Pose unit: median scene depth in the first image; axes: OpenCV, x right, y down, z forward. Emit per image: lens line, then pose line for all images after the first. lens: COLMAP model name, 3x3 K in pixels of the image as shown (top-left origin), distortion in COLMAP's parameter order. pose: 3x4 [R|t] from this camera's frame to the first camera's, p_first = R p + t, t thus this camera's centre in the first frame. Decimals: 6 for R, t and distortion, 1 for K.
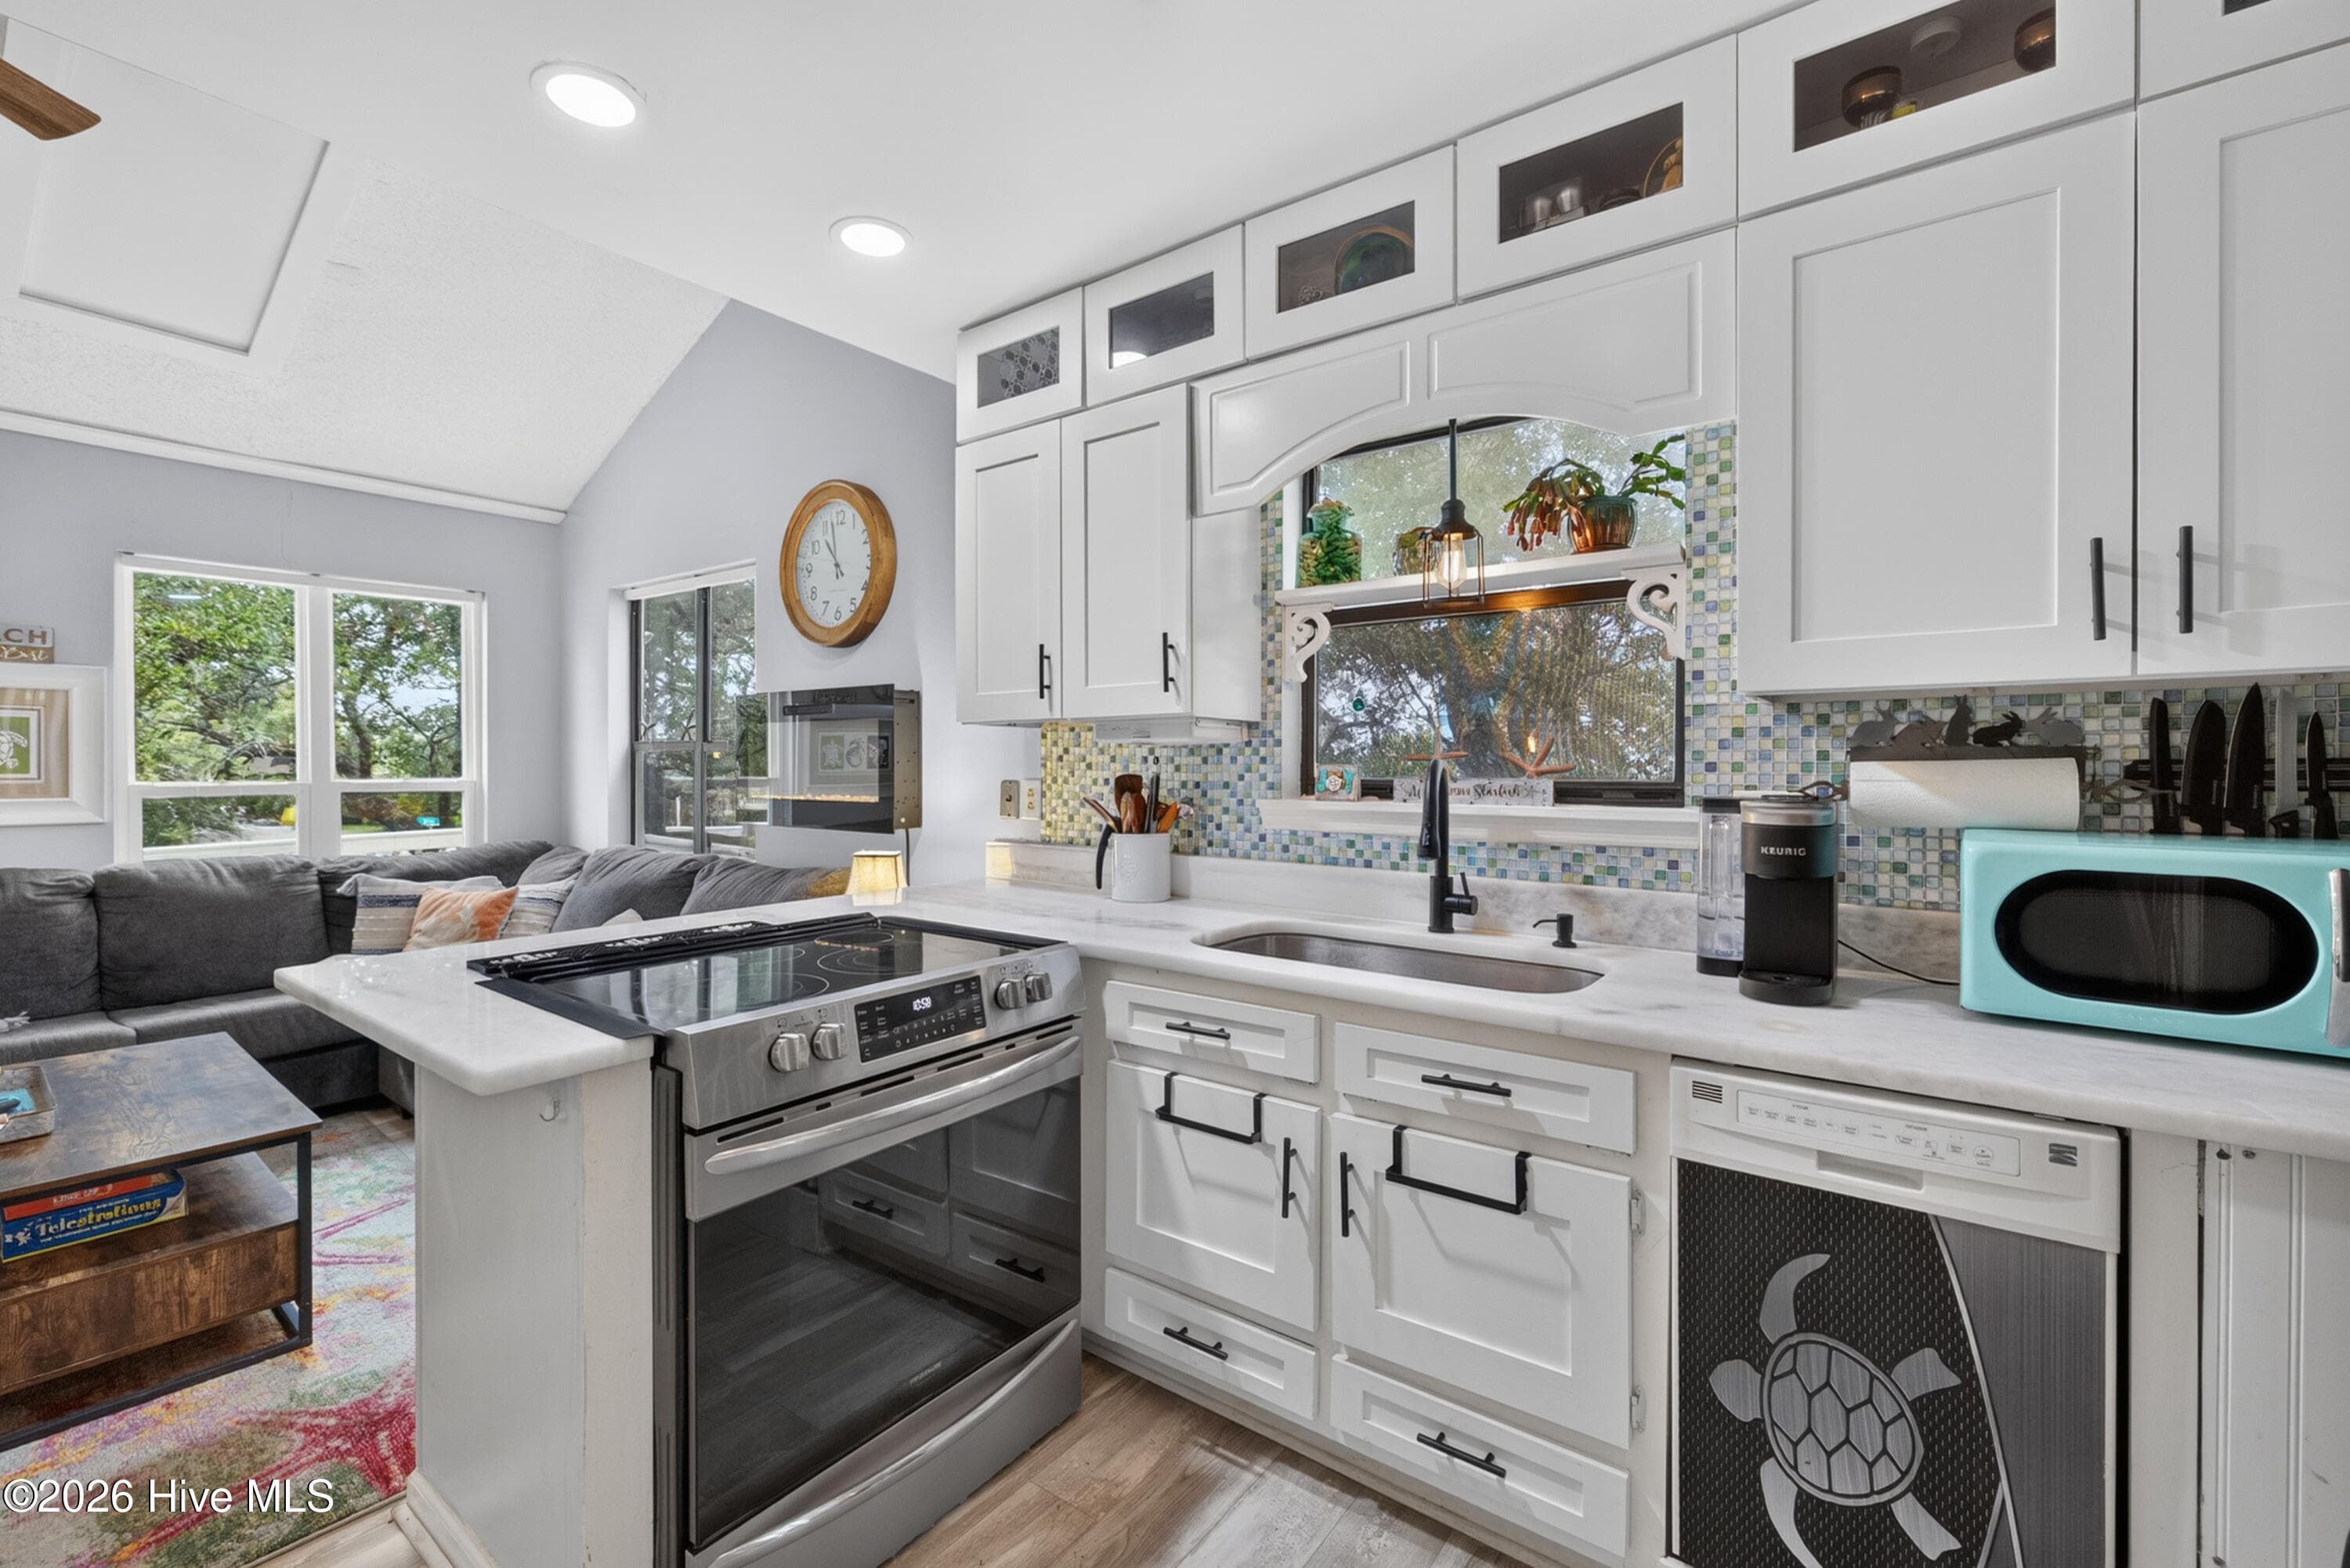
lens RADIAL K [[1009.4, 0, 1165.9], [0, 1009.4, 771.6], [0, 0, 1]] dist [0.002637, 0.000489]
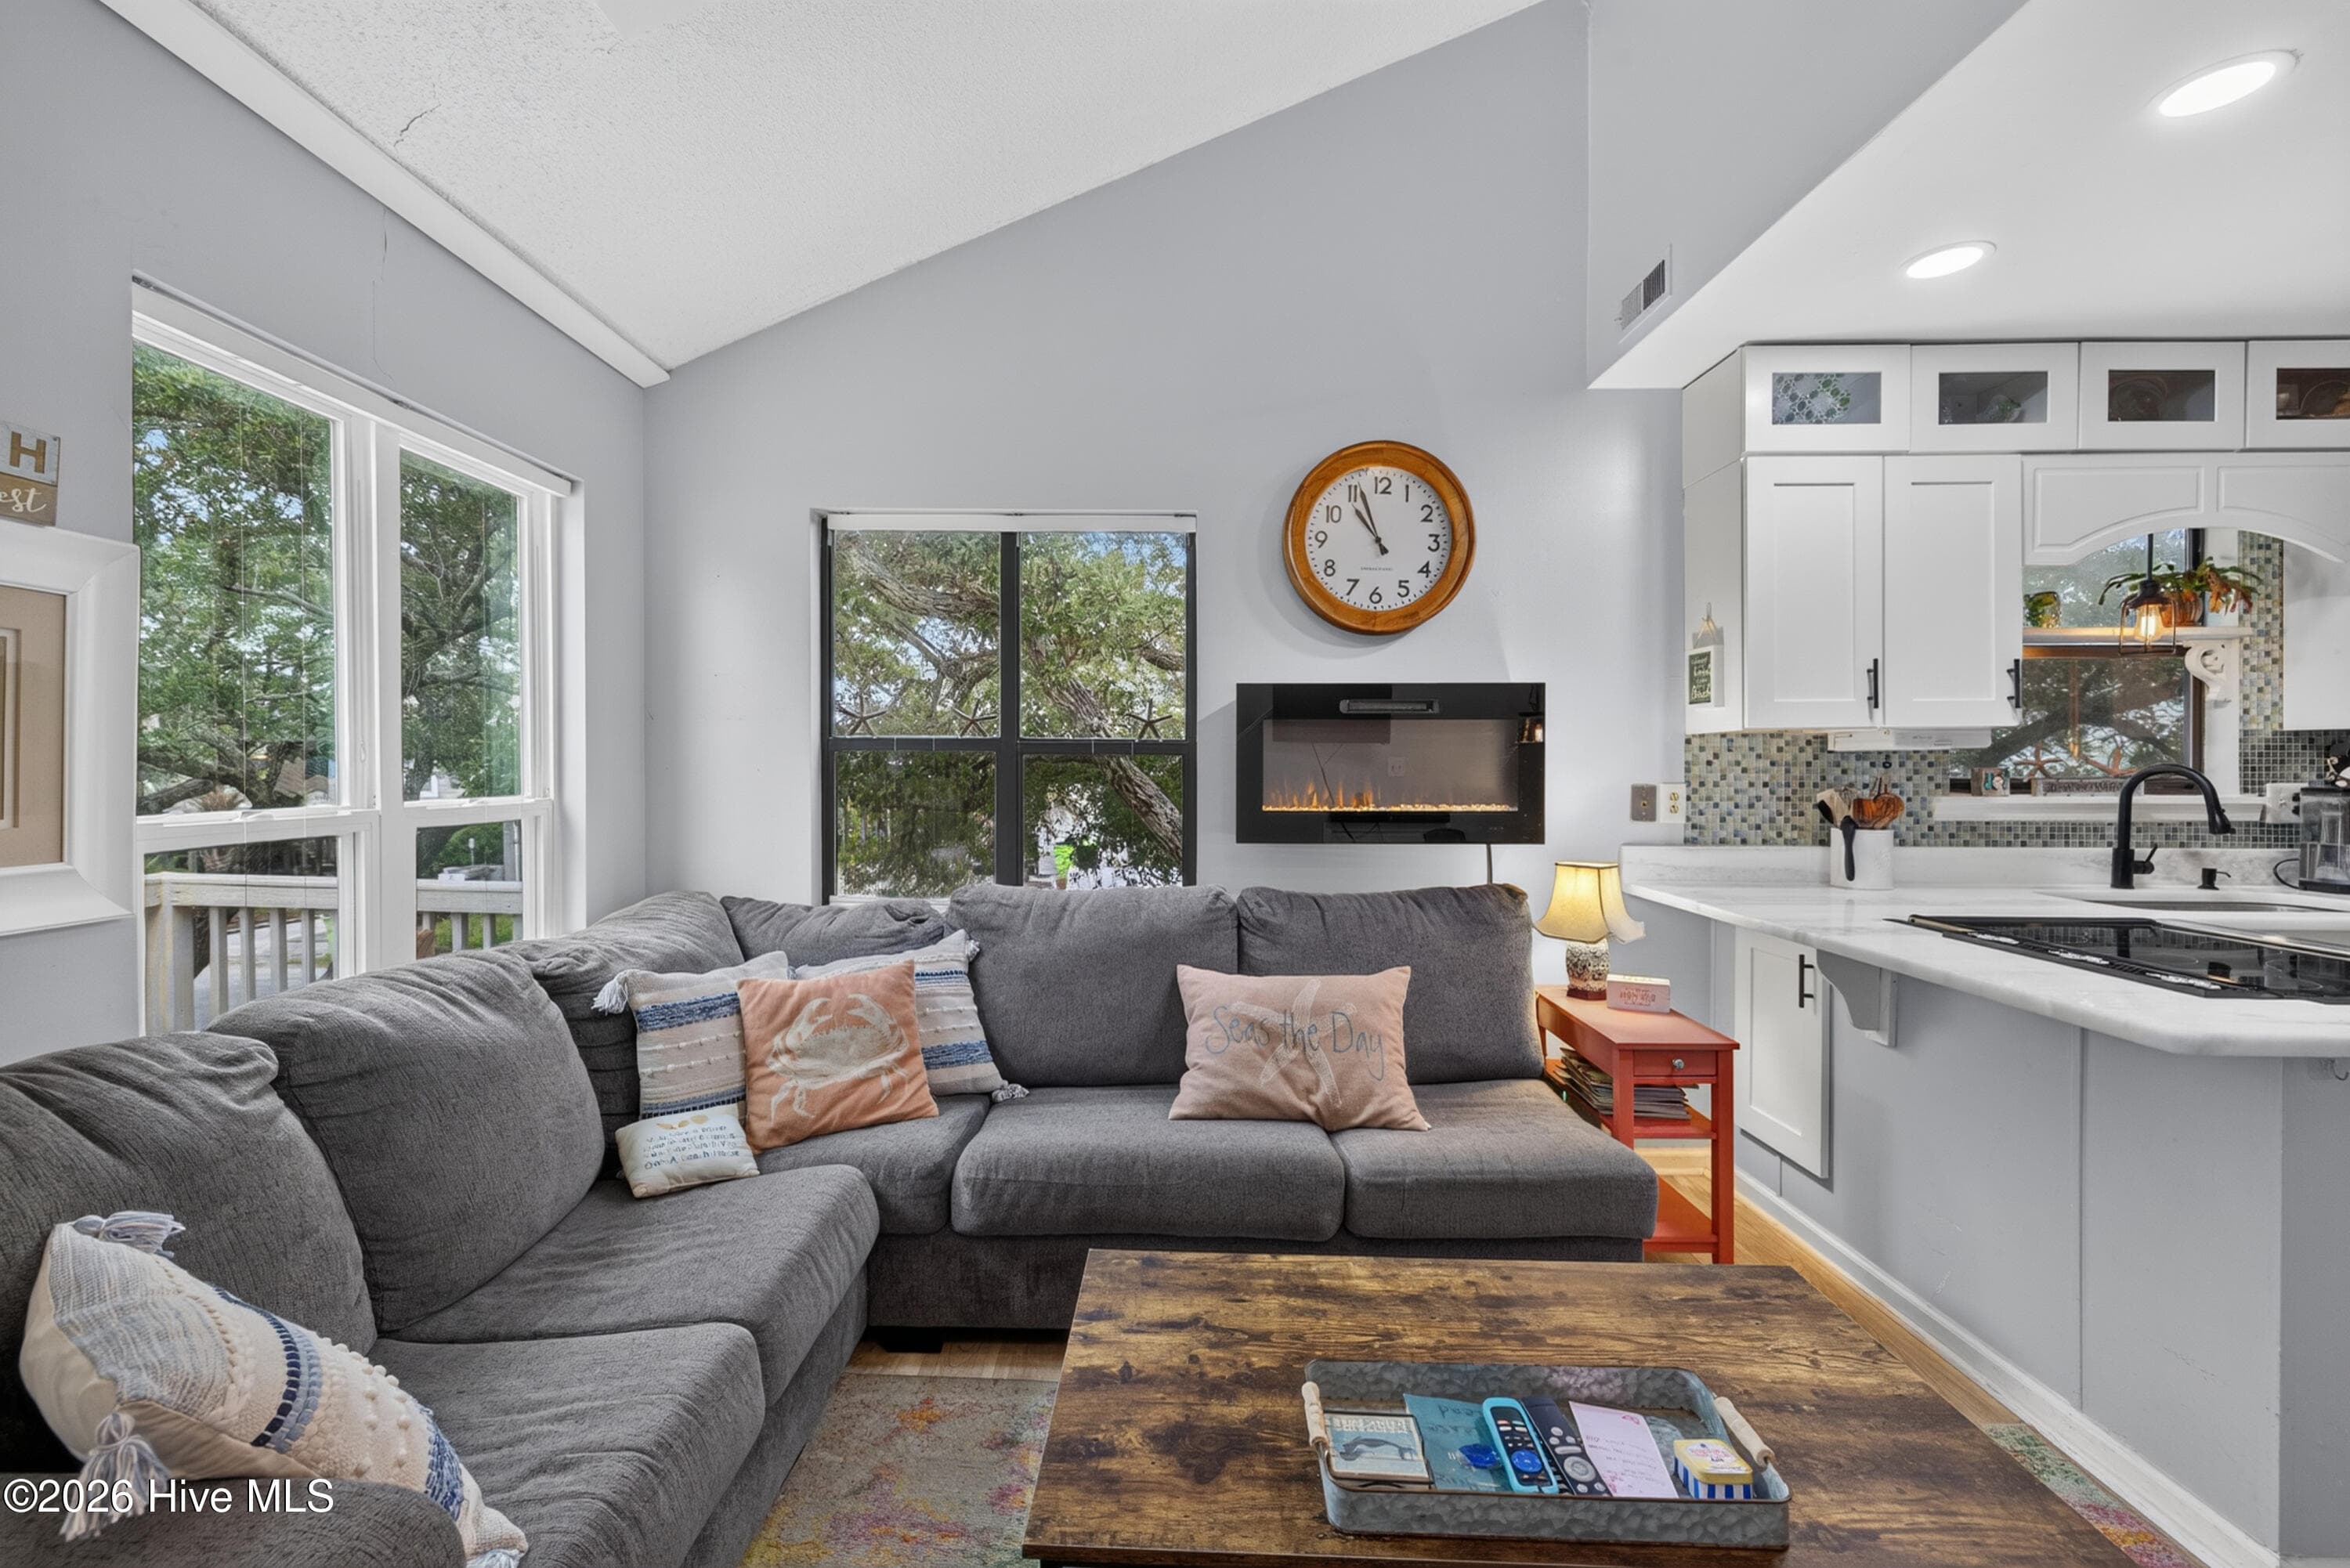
lens RADIAL K [[1009.4, 0, 1165.9], [0, 1009.4, 771.6], [0, 0, 1]] dist [0.002637, 0.000489]
pose [[0.797017, -0.005621, 0.603931, -1.380358], [0.007013, 0.999975, 0.000053, -0.009410], [-0.603916, 0.004193, 0.797037, 0.583721]]
